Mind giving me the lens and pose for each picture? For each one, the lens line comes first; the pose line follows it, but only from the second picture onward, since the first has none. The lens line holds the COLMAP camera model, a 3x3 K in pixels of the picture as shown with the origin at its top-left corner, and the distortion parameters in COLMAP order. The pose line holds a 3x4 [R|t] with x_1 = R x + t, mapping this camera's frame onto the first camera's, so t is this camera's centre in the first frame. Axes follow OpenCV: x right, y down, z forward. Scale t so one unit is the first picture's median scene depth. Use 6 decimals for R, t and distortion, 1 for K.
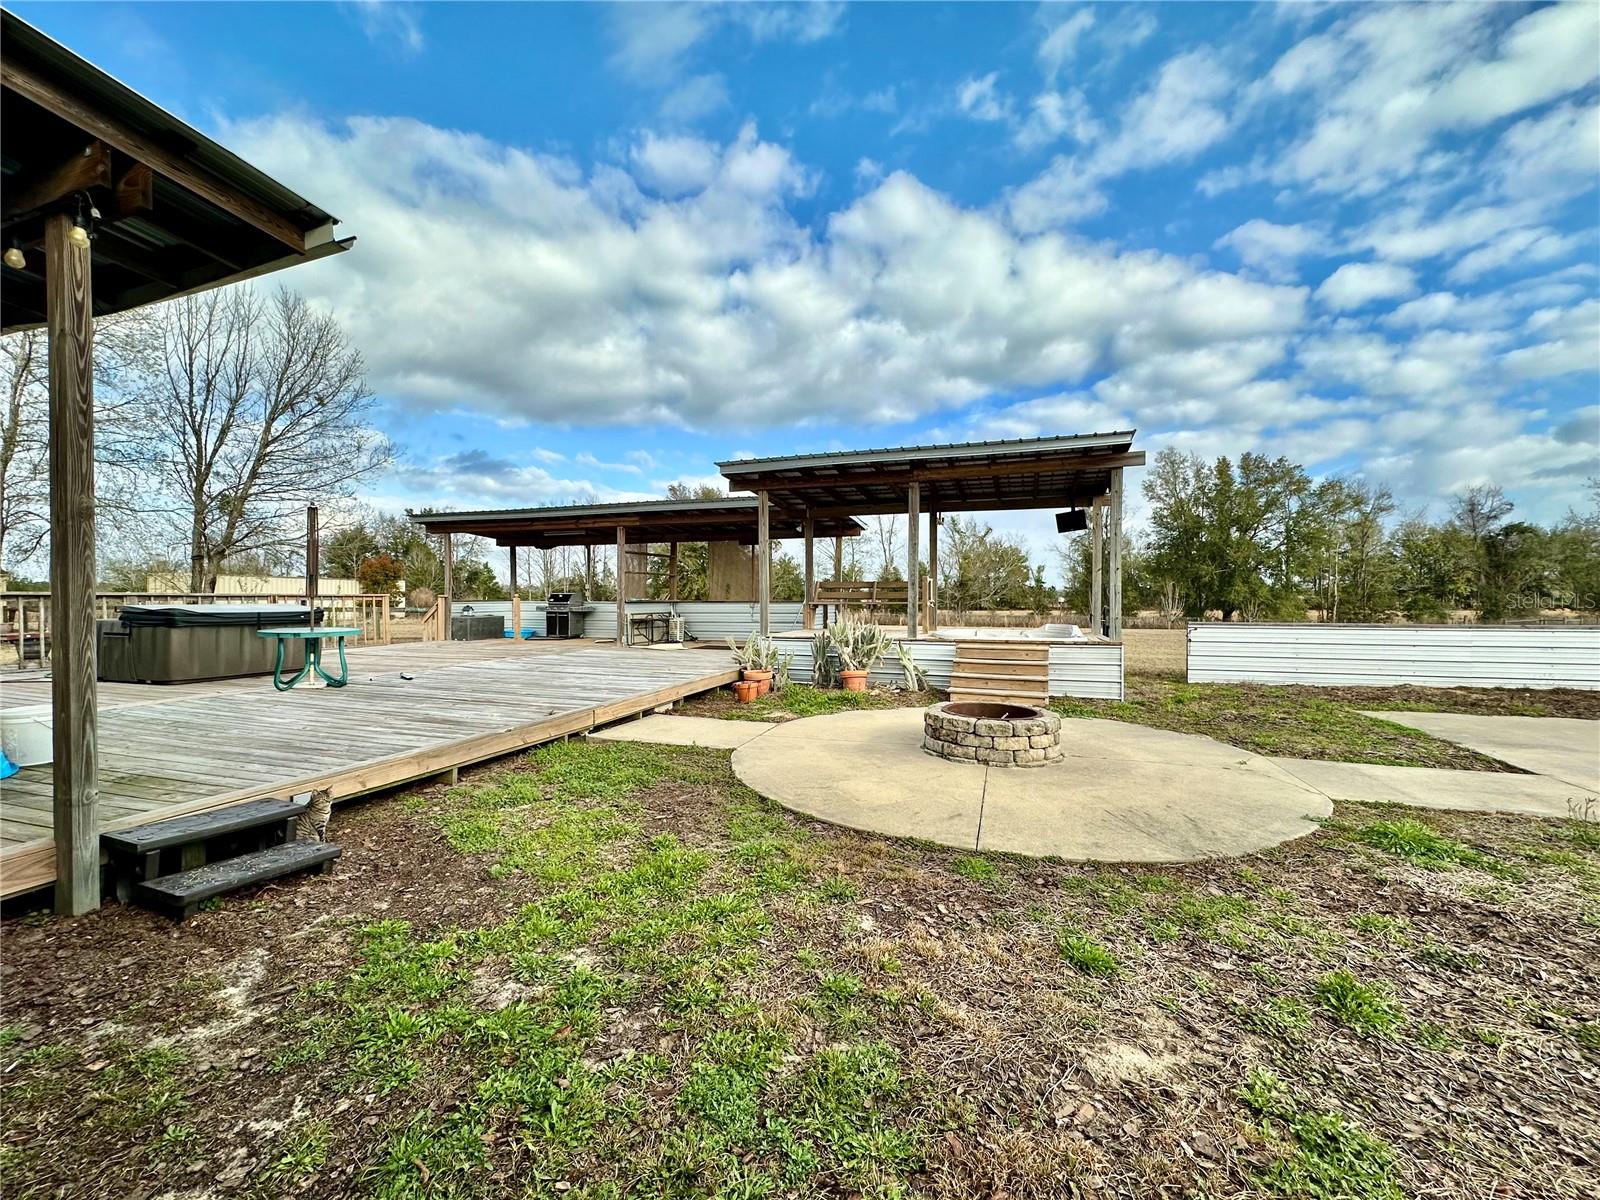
lens RADIAL K [[635.7, 0, 804.5], [0, 635.7, 612.9], [0, 0, 1]] dist [0.001895, -0.000196]
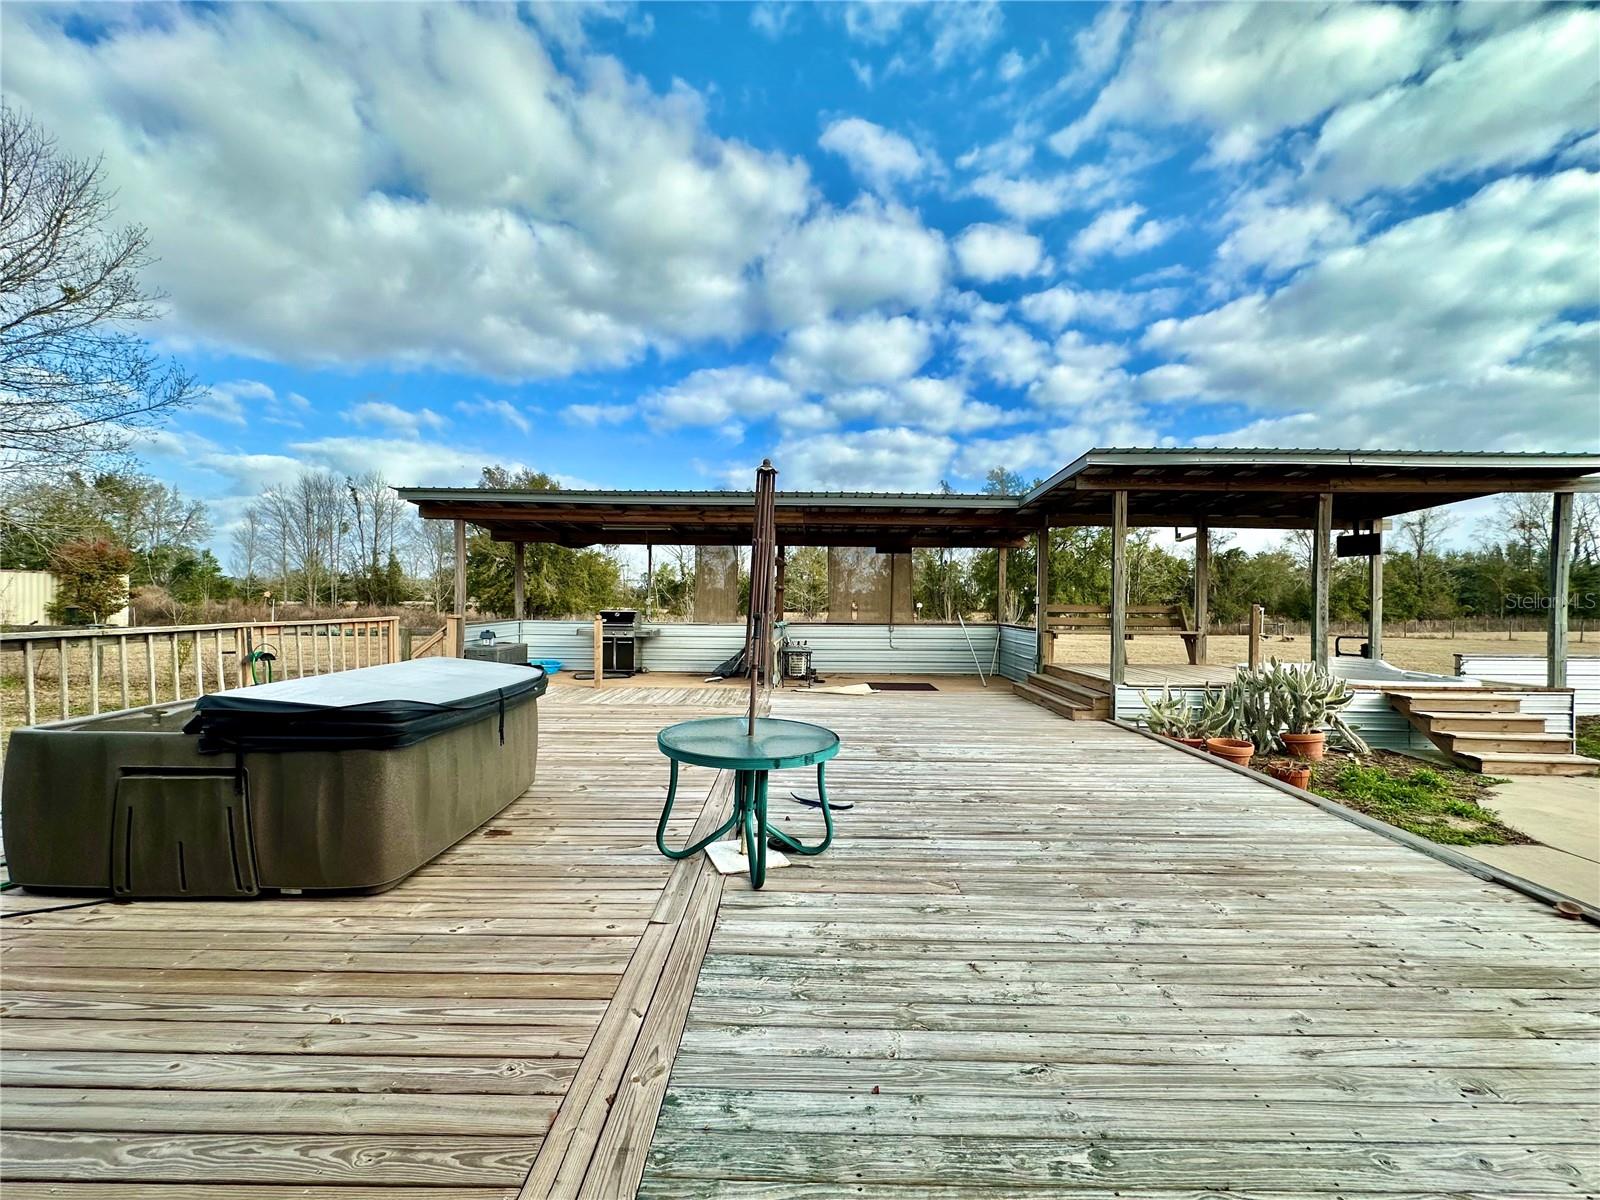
lens RADIAL K [[635.7, 0, 797.7], [0, 635.7, 599.8], [0, 0, 1]] dist [0.001895, -0.000196]
pose [[0.948091, 0.010045, 0.317839, -0.435056], [-0.003676, 0.999780, -0.020633, -0.030592], [-0.317977, 0.018394, 0.947920, 0.270933]]
